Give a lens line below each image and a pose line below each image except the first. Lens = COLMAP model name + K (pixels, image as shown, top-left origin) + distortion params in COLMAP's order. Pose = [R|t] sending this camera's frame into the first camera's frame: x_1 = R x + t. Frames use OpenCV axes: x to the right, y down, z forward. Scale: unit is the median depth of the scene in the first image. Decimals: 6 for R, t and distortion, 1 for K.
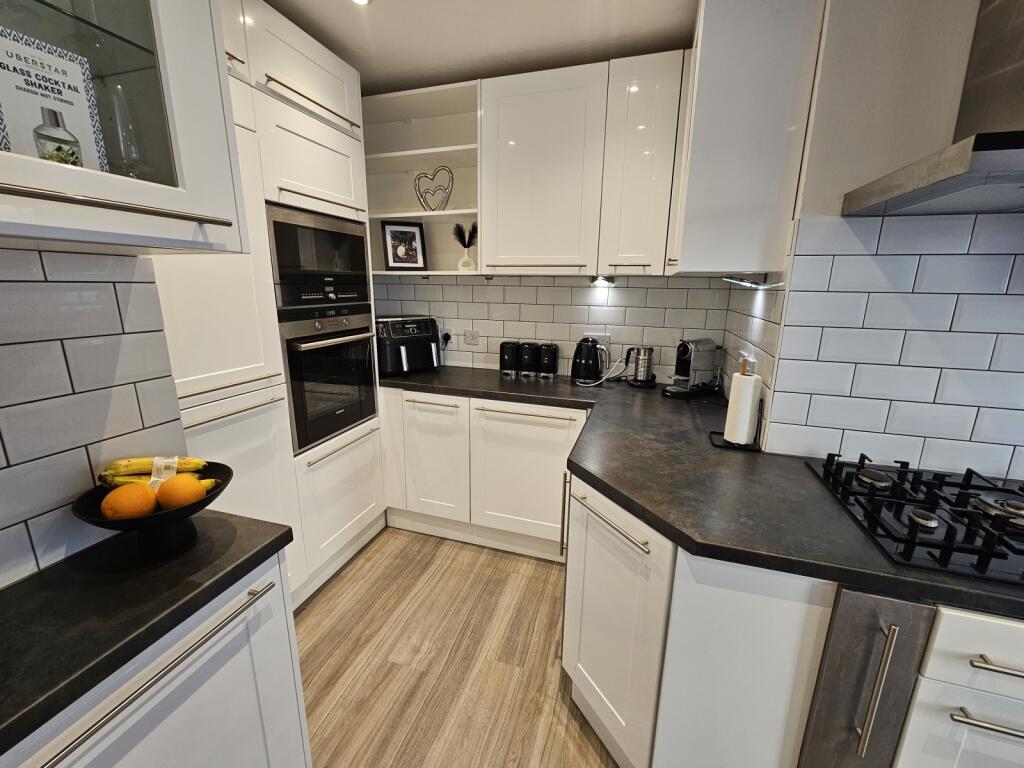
lens RADIAL K [[419.1, 0, 510.2], [0, 419.1, 384.4], [0, 0, 1]] dist [0.001613, -0.001238]
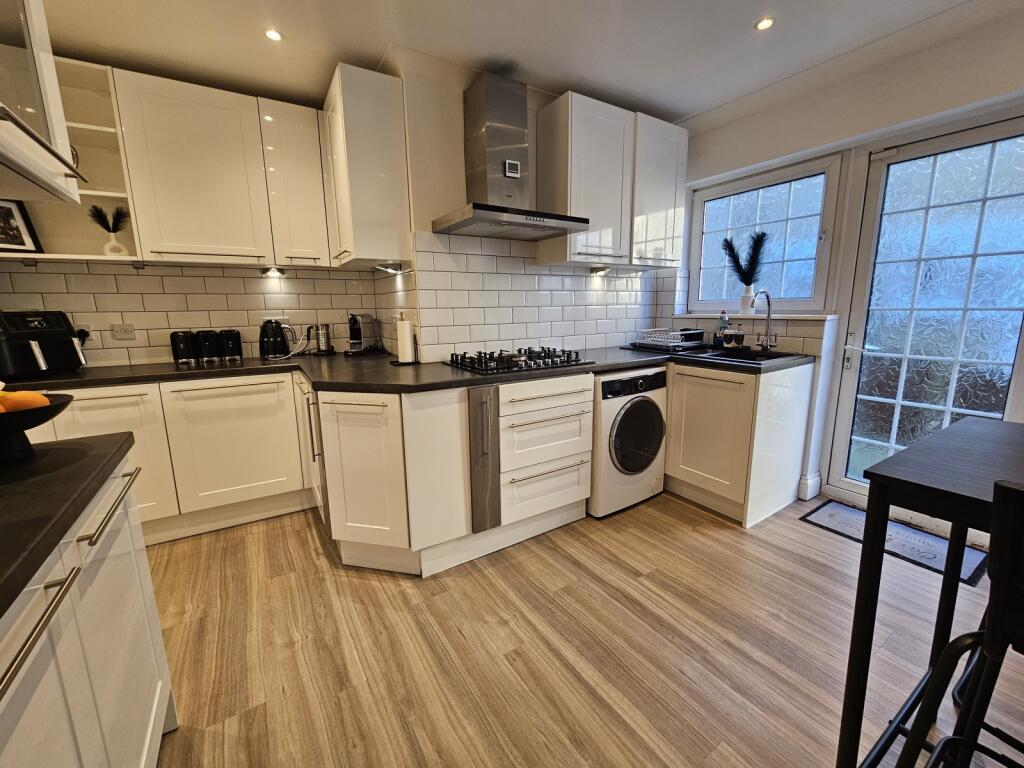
lens RADIAL K [[419.1, 0, 514.2], [0, 419.1, 381.9], [0, 0, 1]] dist [0.001613, -0.001238]
pose [[0.649617, -0.156696, 0.743938, -0.290726], [0.193838, 0.980327, 0.037225, 0.157025], [-0.735136, 0.120021, 0.667211, -0.278430]]
